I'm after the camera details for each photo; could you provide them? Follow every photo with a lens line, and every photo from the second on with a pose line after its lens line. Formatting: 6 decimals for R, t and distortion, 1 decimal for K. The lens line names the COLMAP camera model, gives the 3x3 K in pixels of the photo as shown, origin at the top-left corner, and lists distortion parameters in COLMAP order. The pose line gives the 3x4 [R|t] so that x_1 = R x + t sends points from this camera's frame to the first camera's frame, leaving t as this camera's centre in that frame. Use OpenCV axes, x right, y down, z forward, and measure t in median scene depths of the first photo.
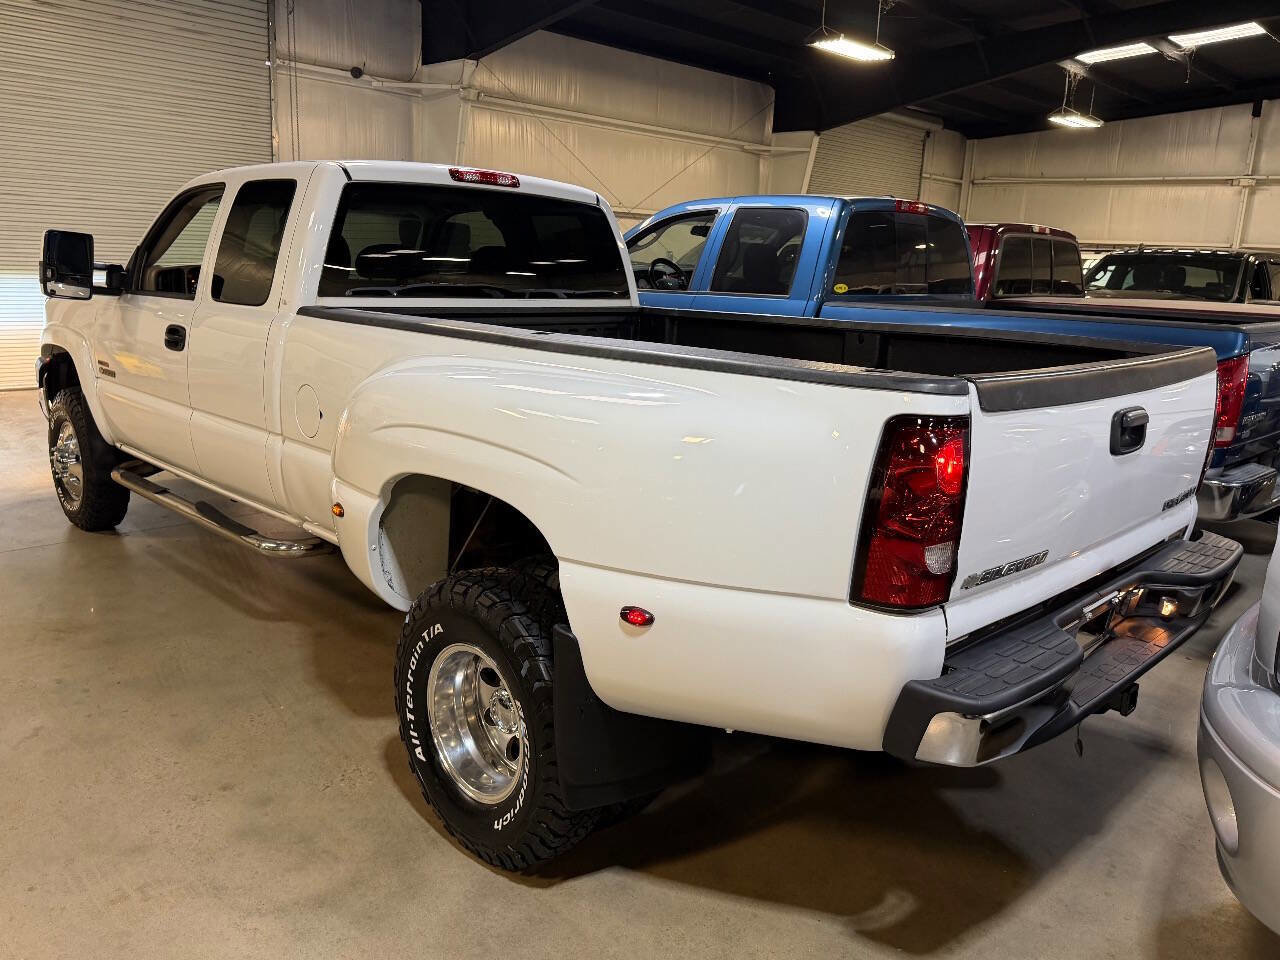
lens RADIAL K [[1010.0, 0, 654.2], [0, 1010.0, 459.2], [0, 0, 1]] dist [0.060923, -0.077583]
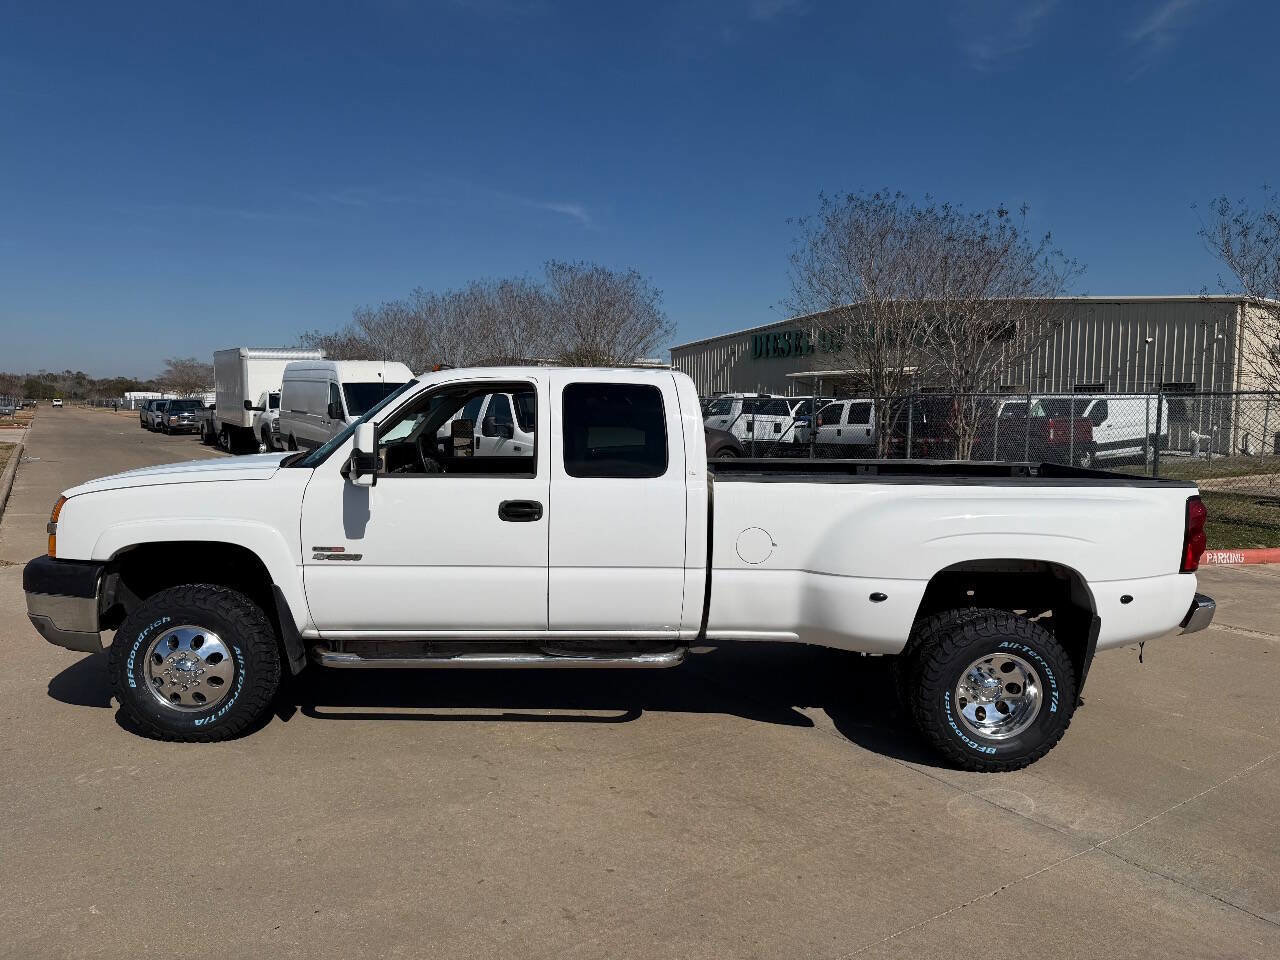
lens RADIAL K [[915.0, 0, 643.5], [0, 915.0, 474.2], [0, 0, 1]] dist [0.049683, -0.057624]
pose [[0.682454, -0.057685, 0.728649, -1.574714], [0.147478, 0.987246, -0.059971, -0.106133], [-0.715896, 0.148387, 0.682257, 0.246072]]
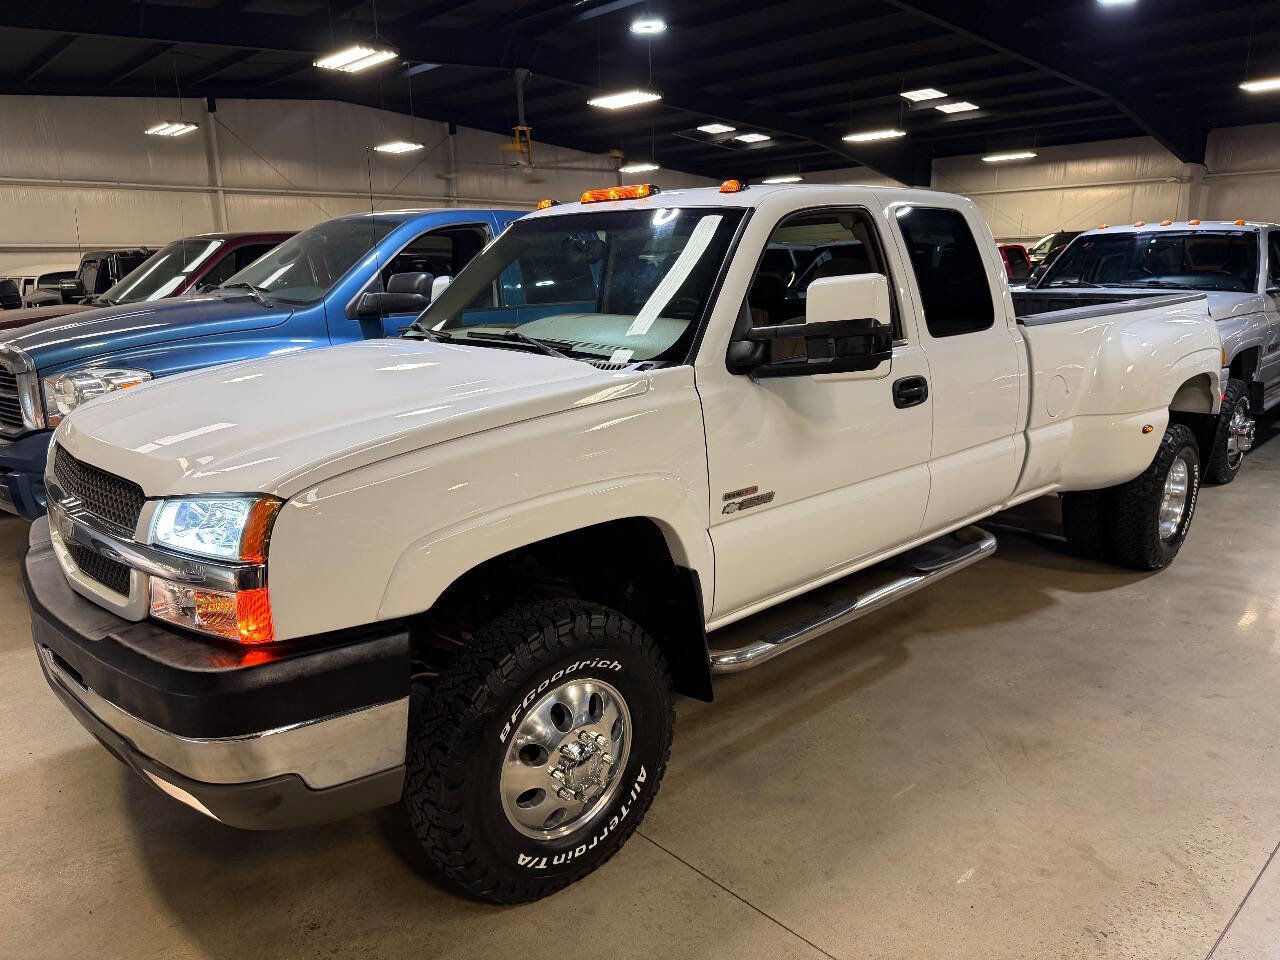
lens RADIAL K [[915.0, 0, 643.5], [0, 915.0, 474.2], [0, 0, 1]] dist [0.049683, -0.057624]
pose [[0.035068, -0.265279, 0.963534, -1.711866], [0.215240, 0.943505, 0.251931, -0.409332], [-0.975931, 0.198556, 0.090186, 1.615562]]
